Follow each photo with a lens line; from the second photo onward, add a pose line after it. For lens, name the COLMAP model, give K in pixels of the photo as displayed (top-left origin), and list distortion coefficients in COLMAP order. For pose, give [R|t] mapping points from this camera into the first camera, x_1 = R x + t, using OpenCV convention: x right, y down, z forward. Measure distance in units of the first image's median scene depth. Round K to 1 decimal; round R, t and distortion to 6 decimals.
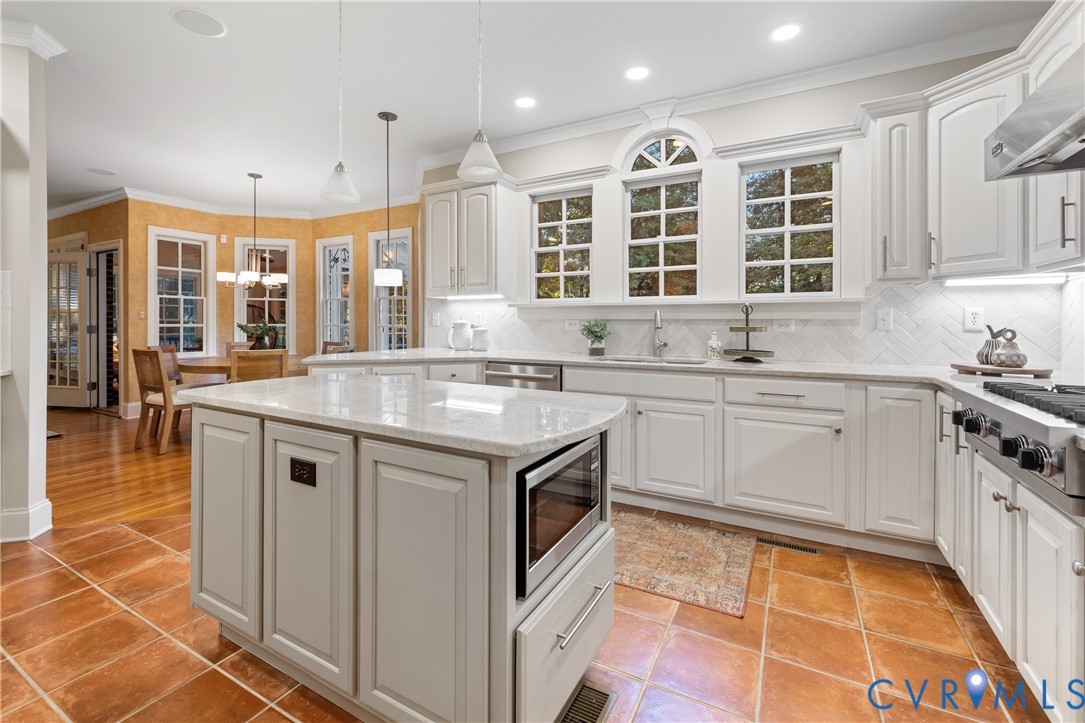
lens RADIAL K [[466.6, 0, 537.8], [0, 466.6, 328.4], [0, 0, 1]] dist [-0.002170, -0.000275]
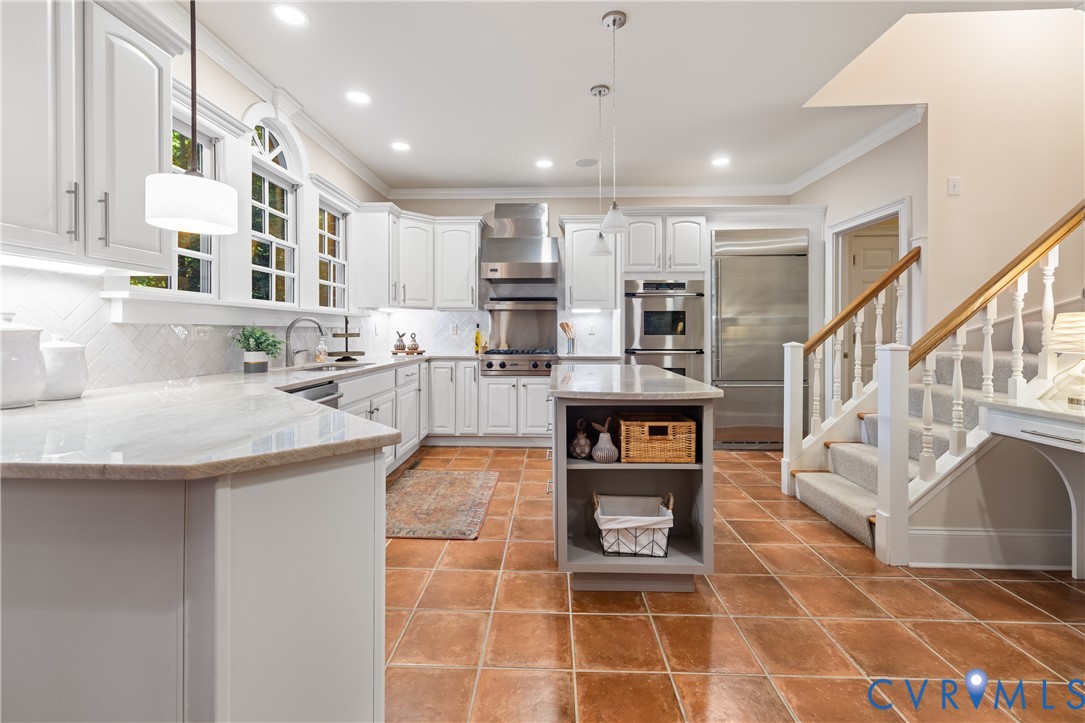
lens RADIAL K [[466.6, 0, 537.8], [0, 466.6, 328.4], [0, 0, 1]] dist [-0.002170, -0.000275]
pose [[-0.460820, 0.002293, 0.887490, -1.079368], [0.007864, 0.999968, 0.001499, -0.016087], [-0.887459, 0.007670, -0.460824, 1.313502]]
